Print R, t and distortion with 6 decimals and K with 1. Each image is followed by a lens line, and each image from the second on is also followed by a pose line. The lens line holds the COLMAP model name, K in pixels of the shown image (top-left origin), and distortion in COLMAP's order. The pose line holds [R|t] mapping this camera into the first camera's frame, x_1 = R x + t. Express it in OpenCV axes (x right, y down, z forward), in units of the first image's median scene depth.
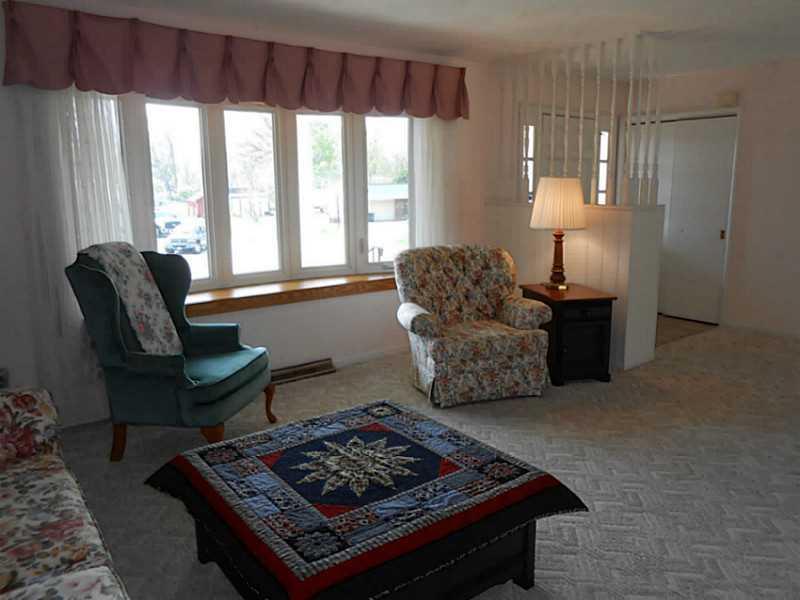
lens RADIAL K [[623.9, 0, 403.3], [0, 623.9, 302.2], [0, 0, 1]] dist [-0.022598, 0.038801]
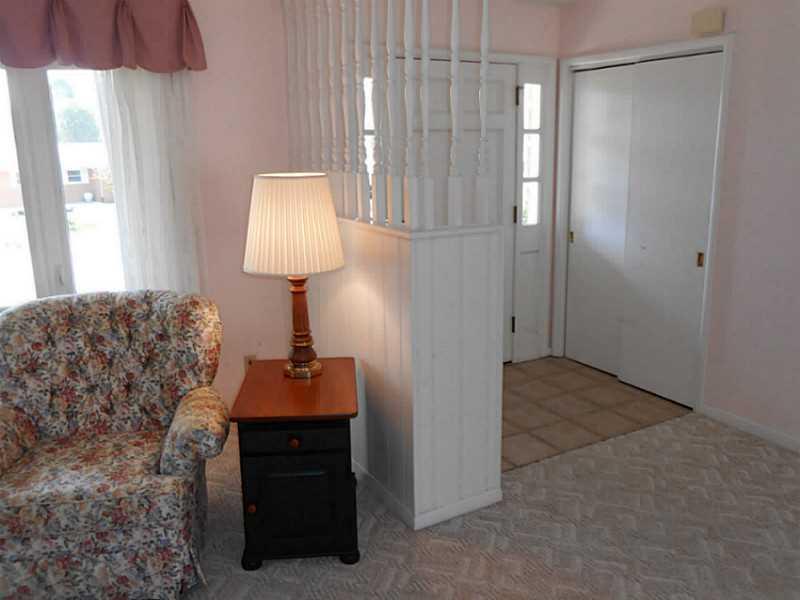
lens RADIAL K [[674.1, 0, 396.8], [0, 674.1, 293.9], [0, 0, 1]] dist [-0.029345, 0.013437]
pose [[0.985609, 0.027497, -0.166788, 0.443709], [-0.021991, 0.999153, 0.034768, -0.120189], [0.167603, -0.030600, 0.985380, 0.438516]]
